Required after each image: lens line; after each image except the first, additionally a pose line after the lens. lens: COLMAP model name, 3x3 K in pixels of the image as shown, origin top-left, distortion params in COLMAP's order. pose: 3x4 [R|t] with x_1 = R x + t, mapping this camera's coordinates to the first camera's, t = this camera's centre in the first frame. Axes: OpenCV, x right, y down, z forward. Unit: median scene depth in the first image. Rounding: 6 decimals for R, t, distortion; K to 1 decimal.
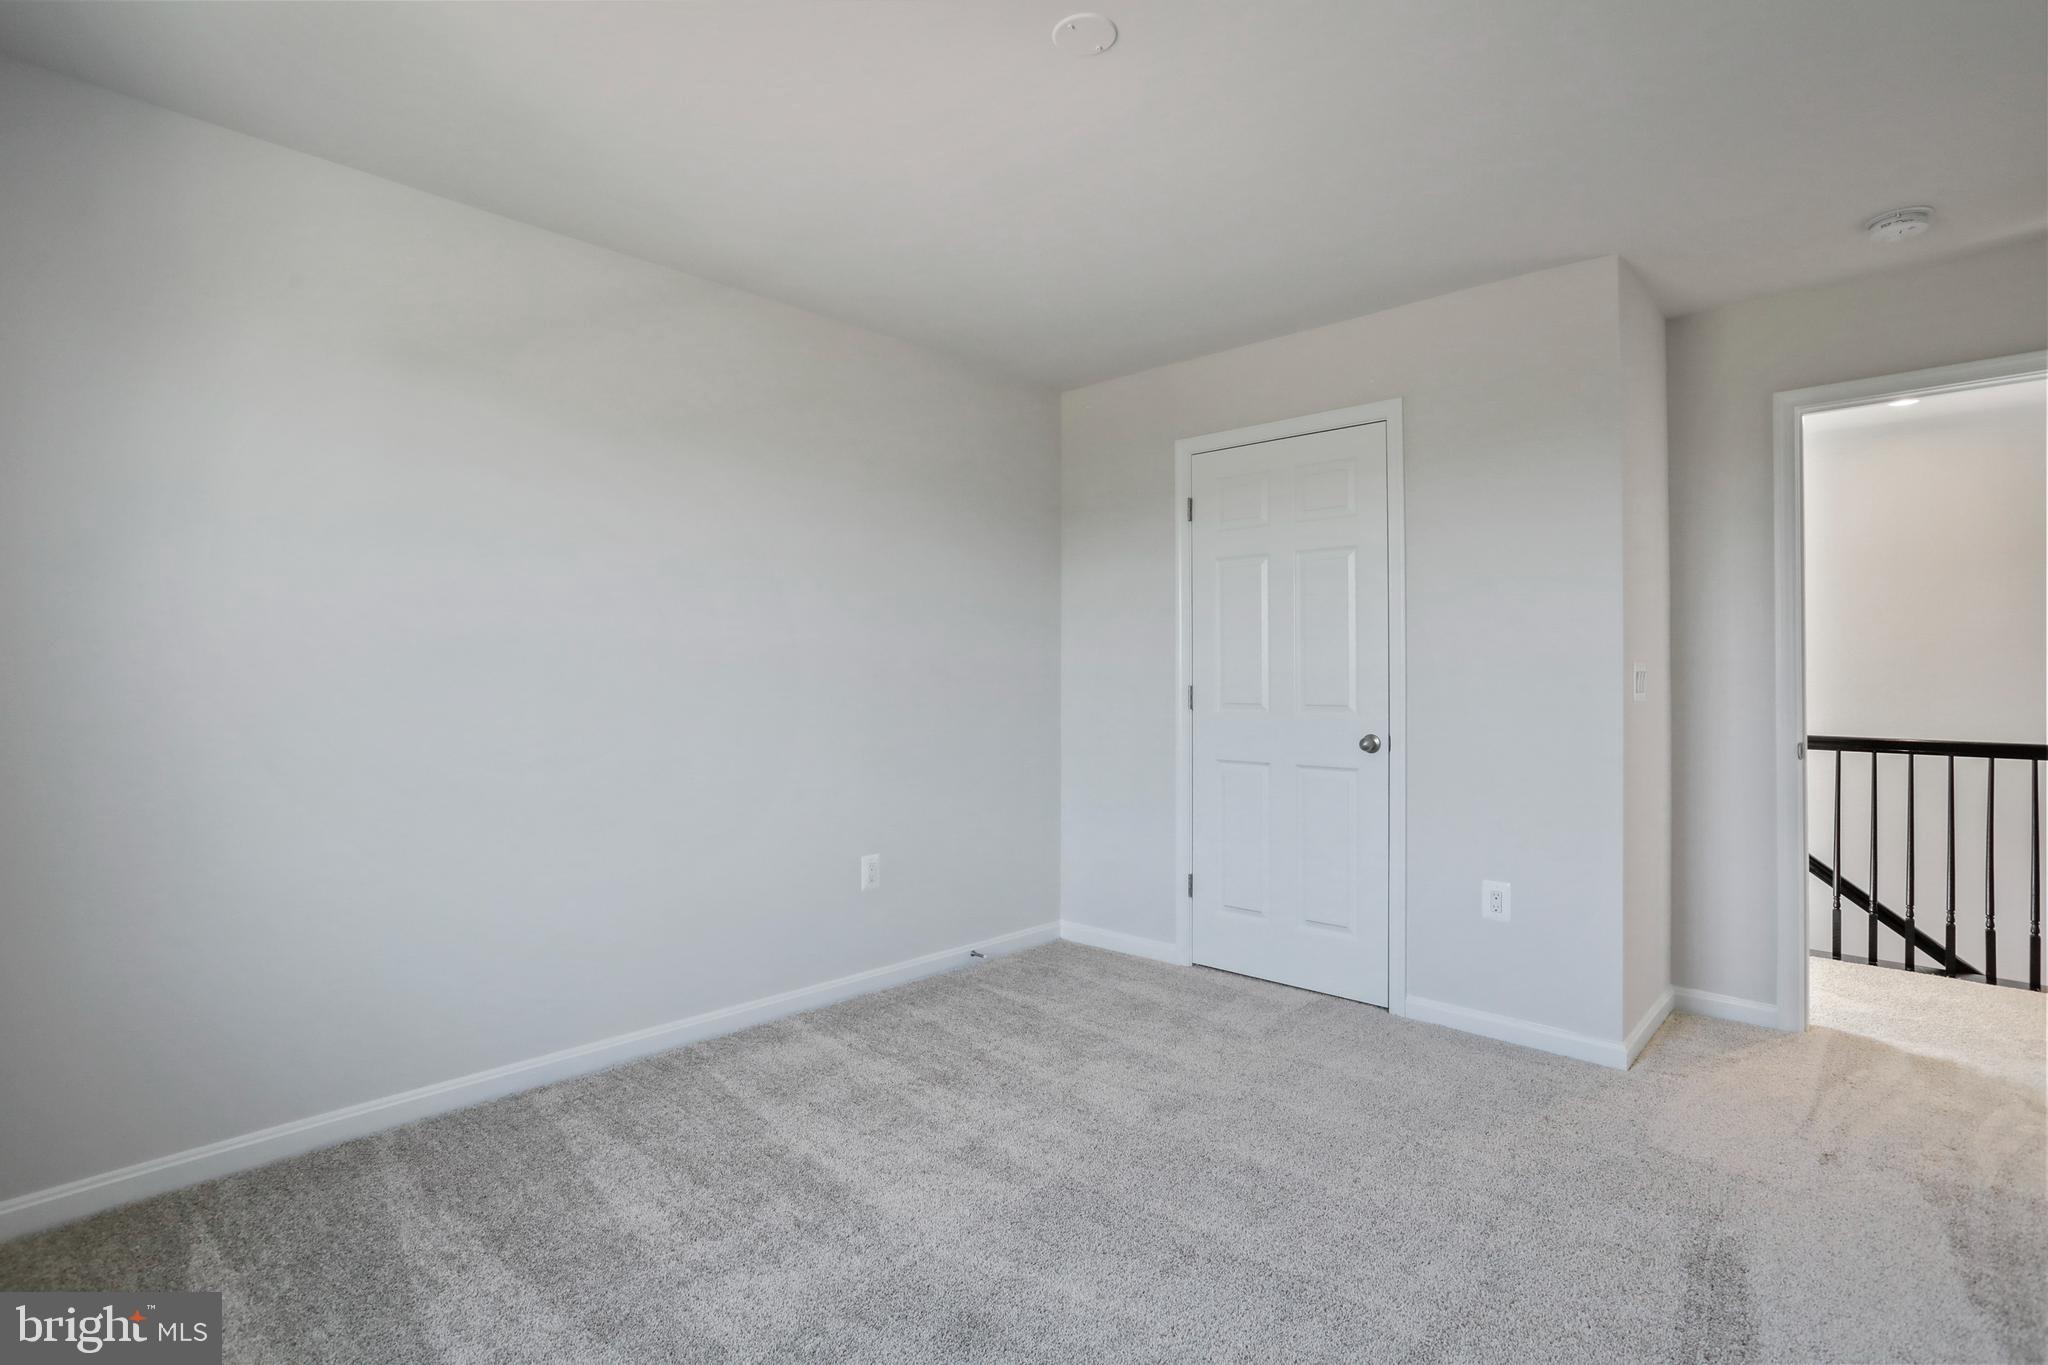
lens RADIAL K [[984.6, 0, 1037.6], [0, 984.6, 666.3], [0, 0, 1]] dist [0.021631, -0.000032]
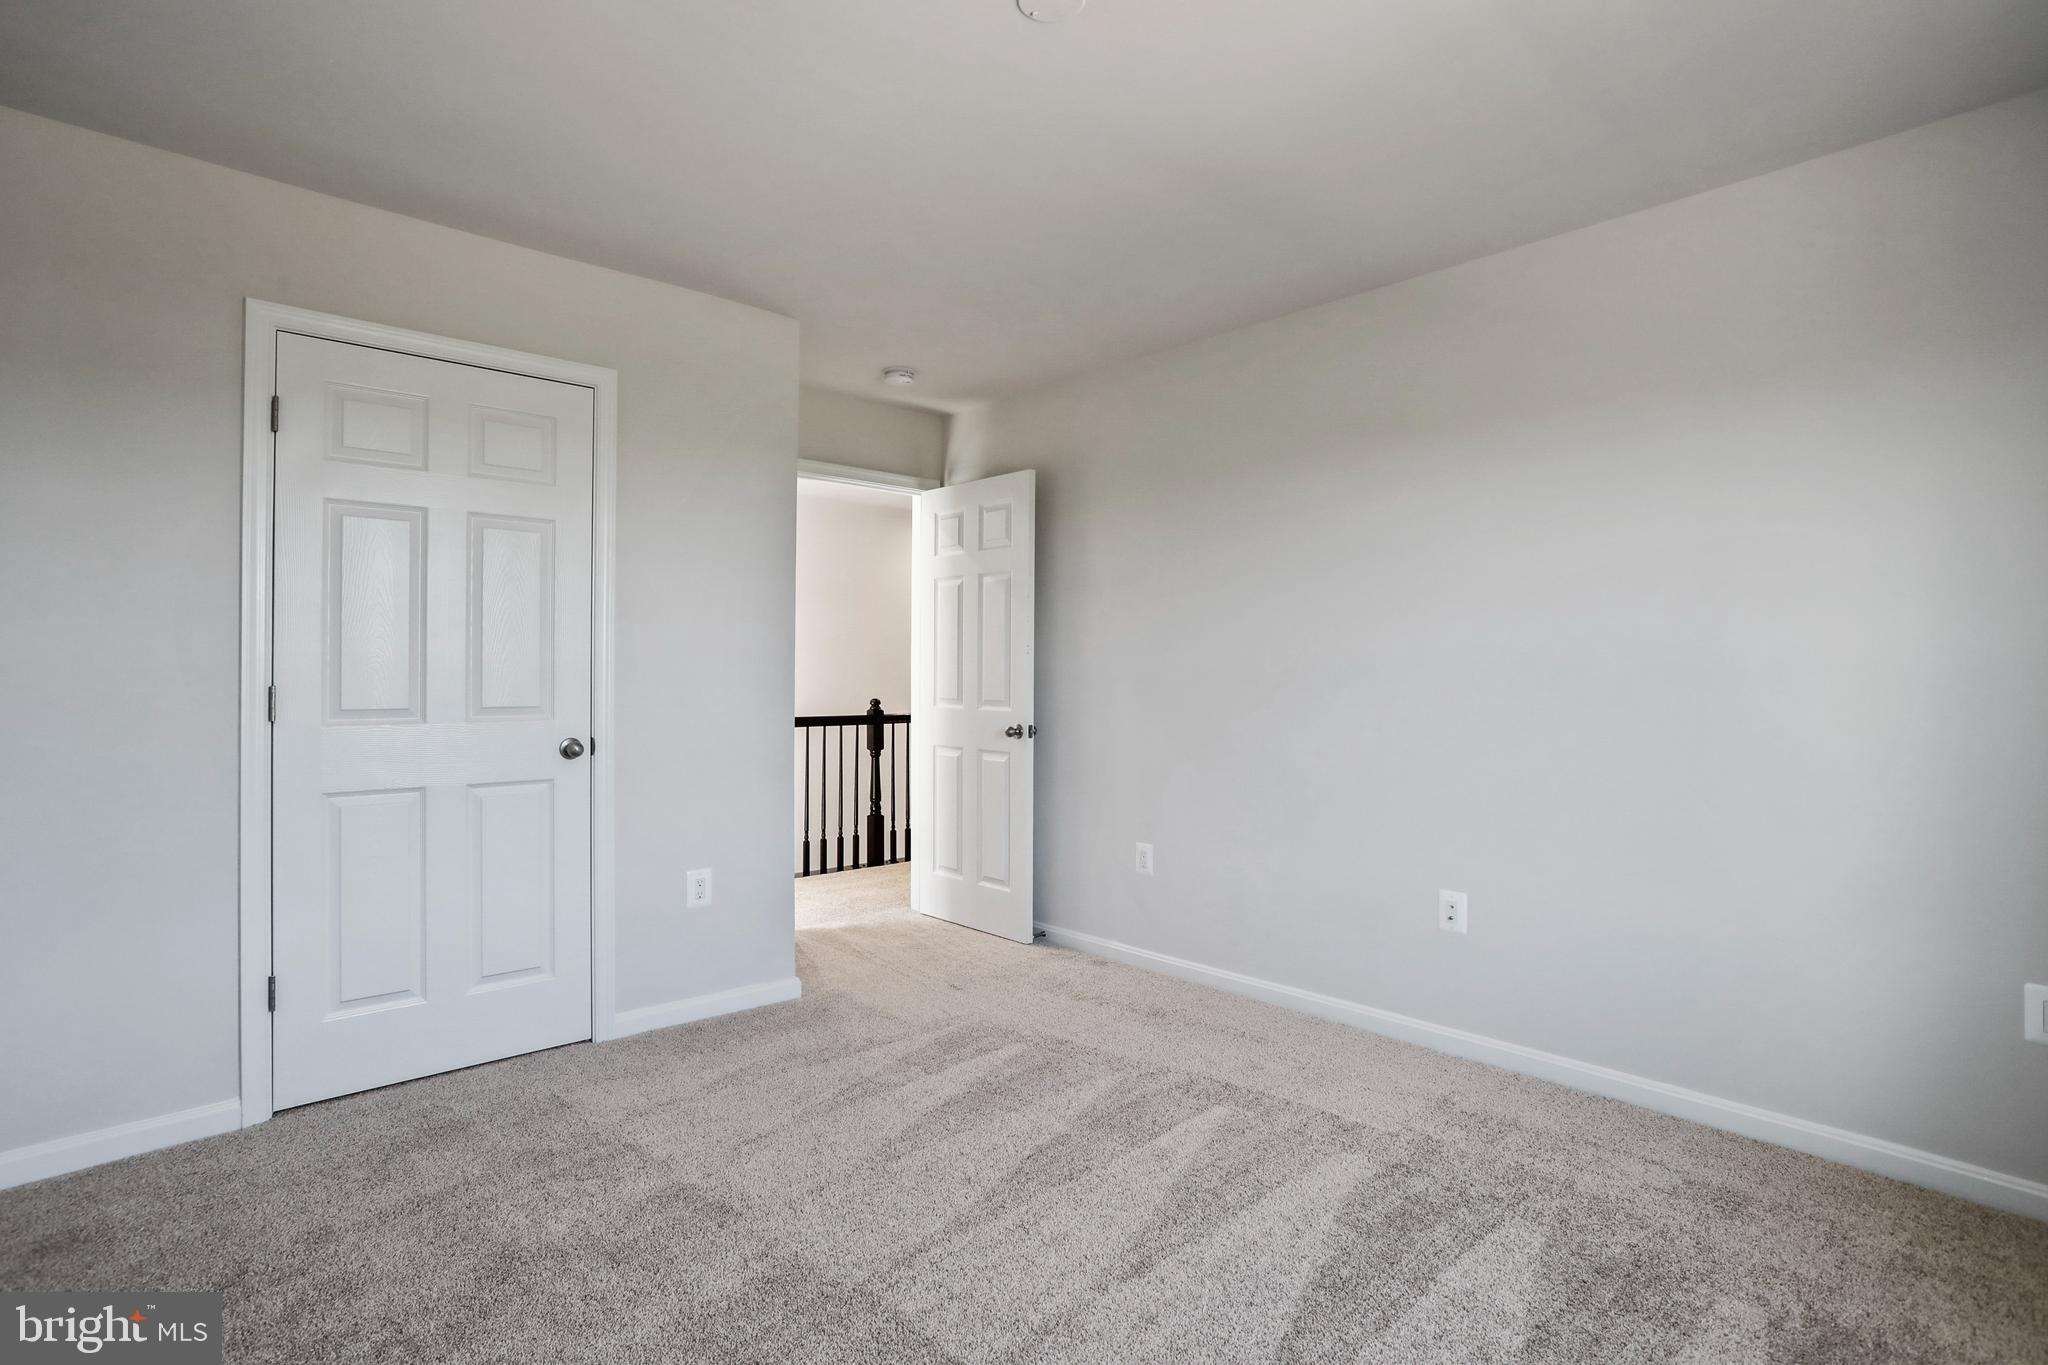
lens RADIAL K [[1011.1, 0, 1030.8], [0, 1011.1, 666.2], [0, 0, 1]] dist [0.002650, 0.001508]
pose [[0.119037, 0.007151, 0.992864, -0.532344], [-0.011703, 0.999915, -0.005798, 0.005470], [-0.992821, -0.010929, 0.119111, 0.507590]]
